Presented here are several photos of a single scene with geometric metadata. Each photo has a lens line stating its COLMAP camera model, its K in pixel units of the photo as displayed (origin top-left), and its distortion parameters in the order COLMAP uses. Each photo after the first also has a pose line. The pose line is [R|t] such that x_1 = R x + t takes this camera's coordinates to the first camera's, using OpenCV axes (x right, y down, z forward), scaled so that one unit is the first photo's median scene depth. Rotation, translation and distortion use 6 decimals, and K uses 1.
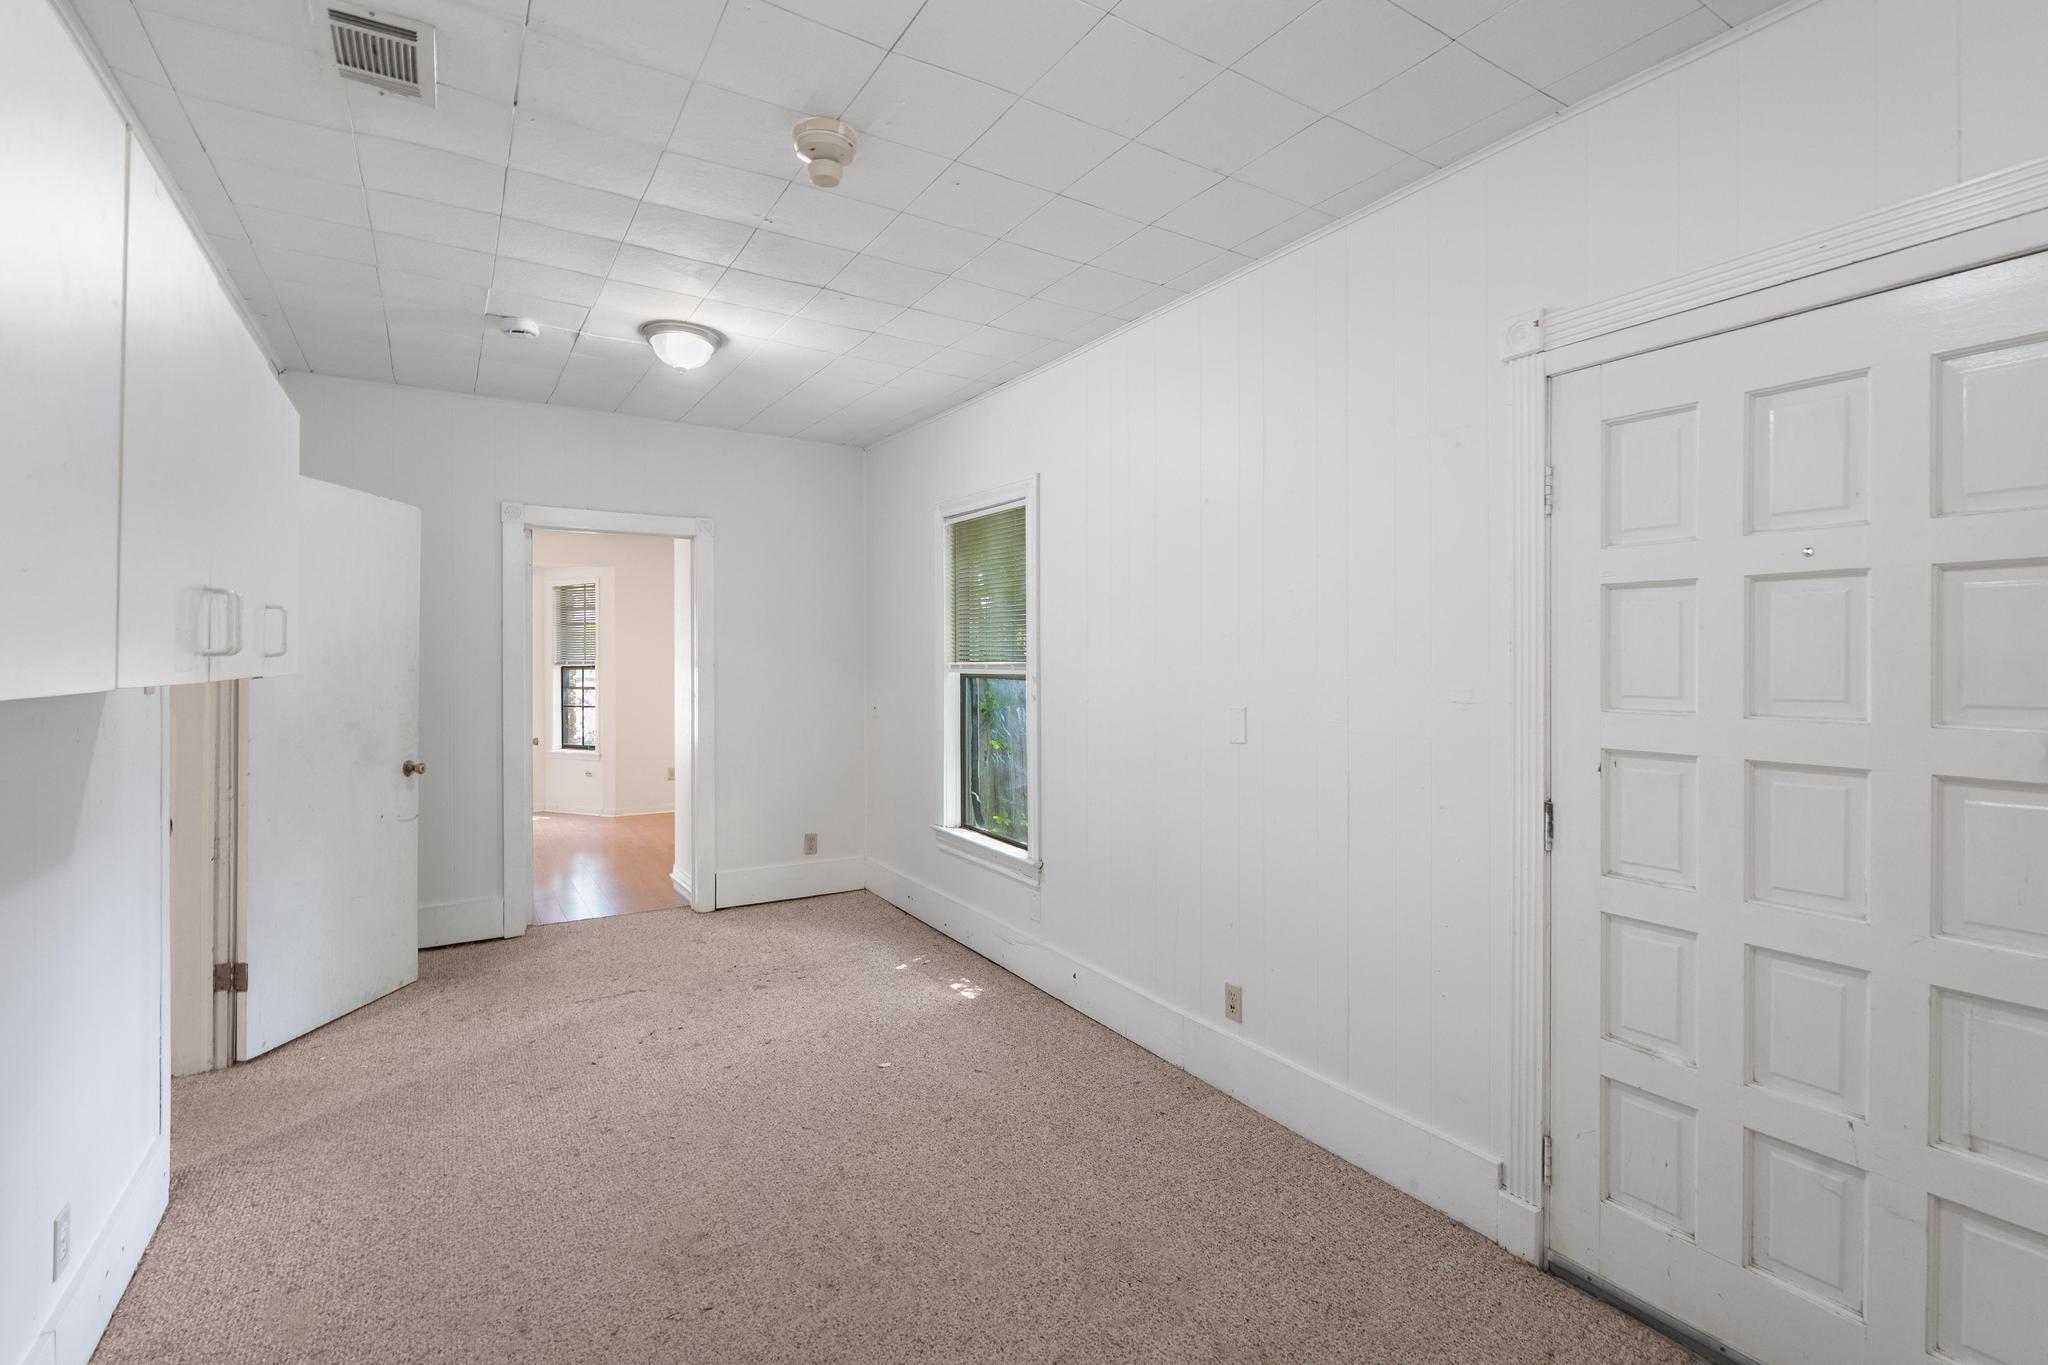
lens RADIAL K [[917.7, 0, 1013.0], [0, 917.7, 660.7], [0, 0, 1]] dist [-0.004859, 0.000440]
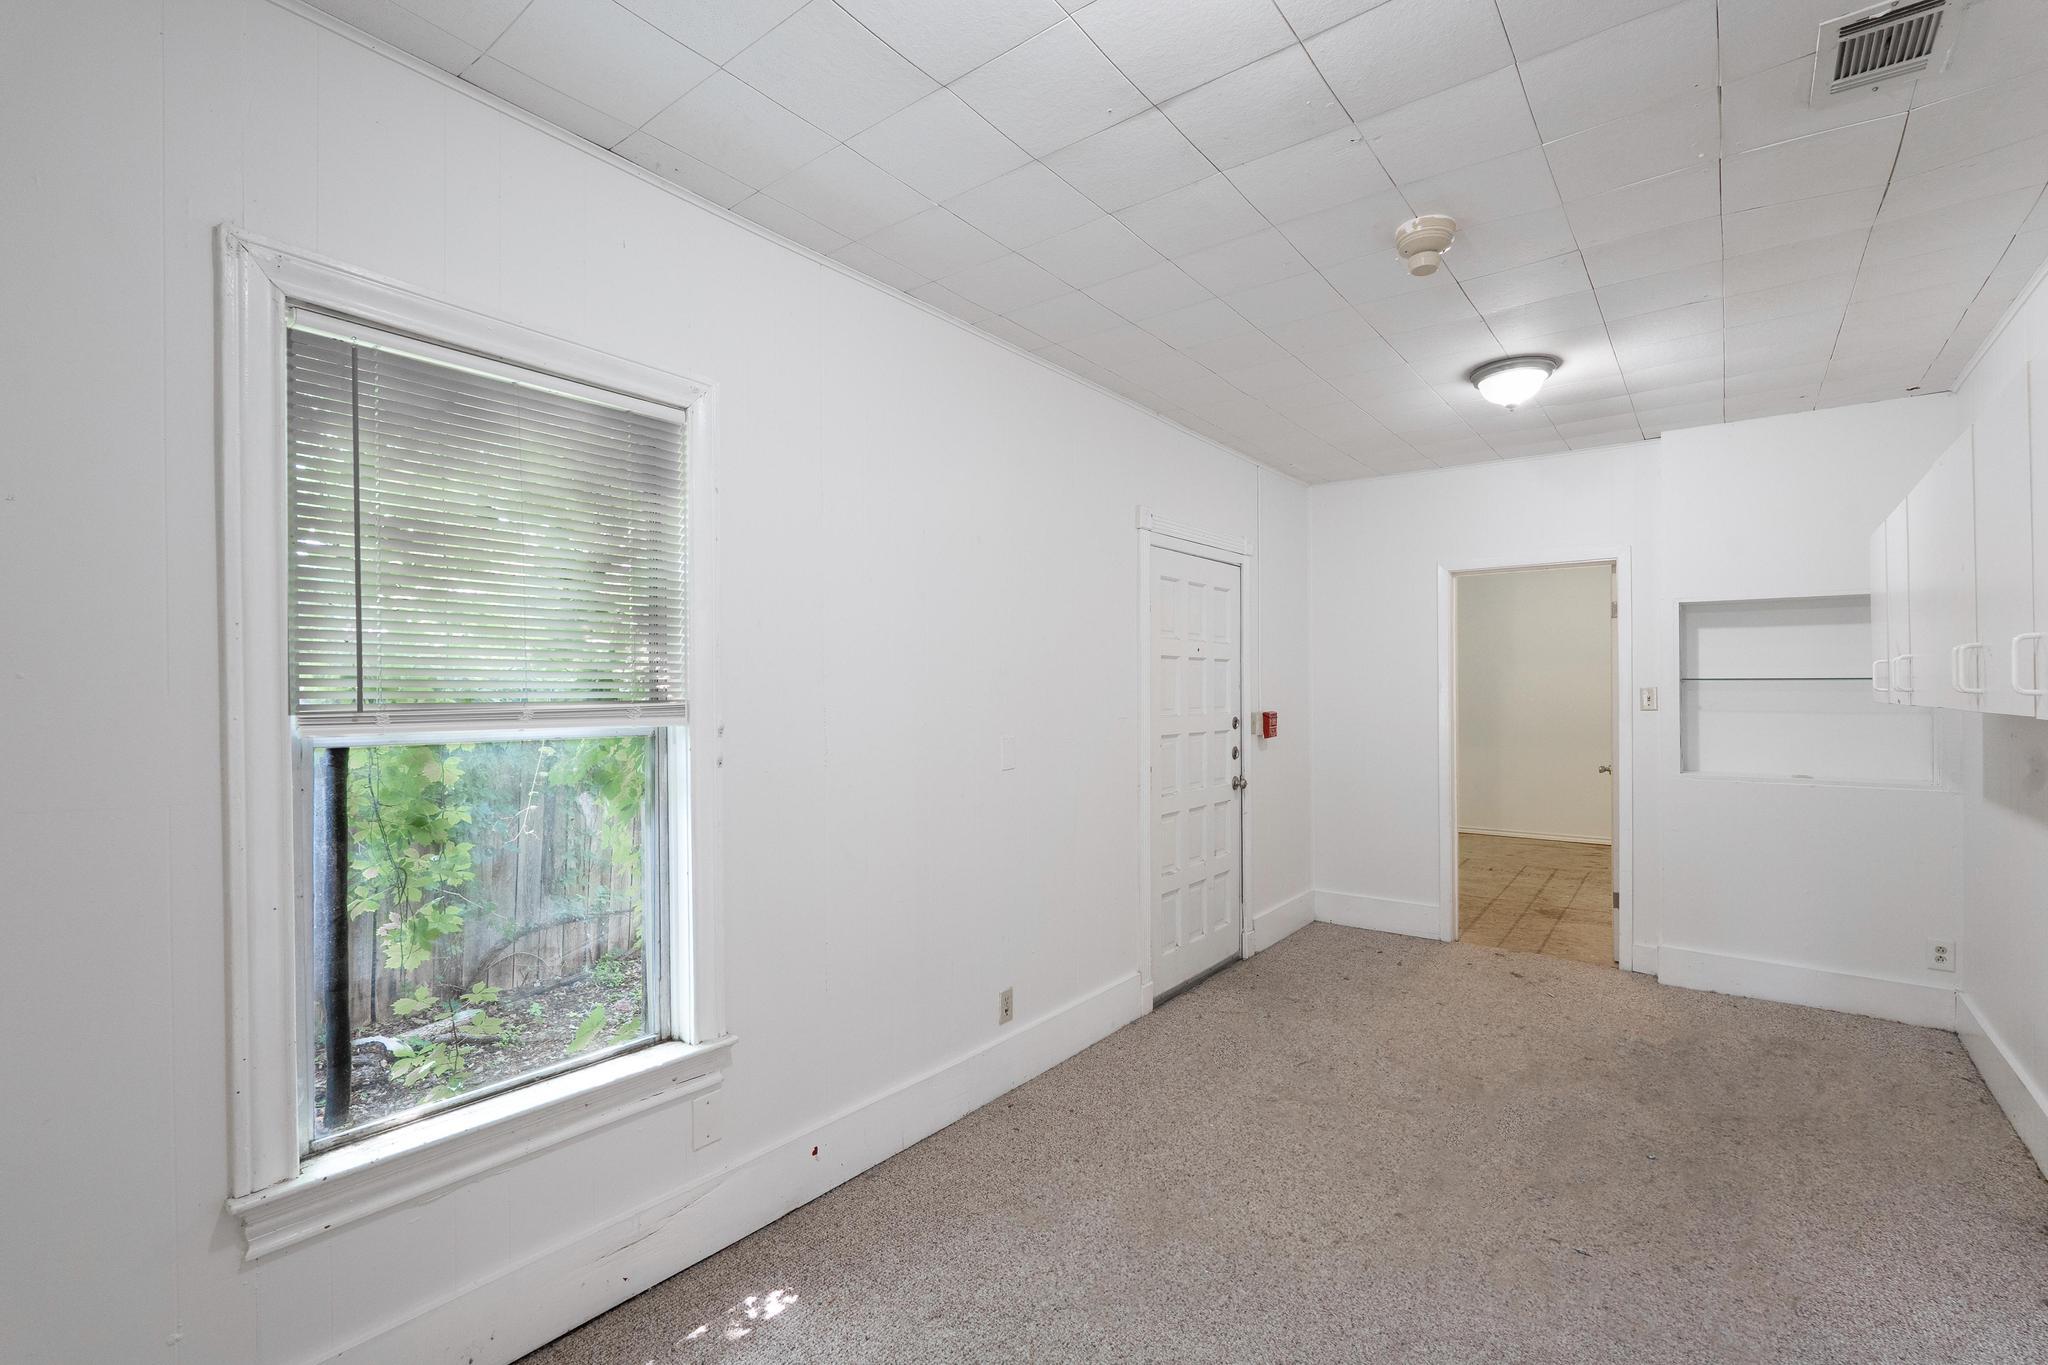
lens RADIAL K [[917.7, 0, 1023.8], [0, 917.7, 689.4], [0, 0, 1]] dist [-0.004859, 0.000440]
pose [[-0.350699, -0.004828, 0.936476, -0.699863], [0.001020, 0.999984, 0.005537, -0.012243], [-0.936488, 0.002897, -0.350689, 1.197565]]
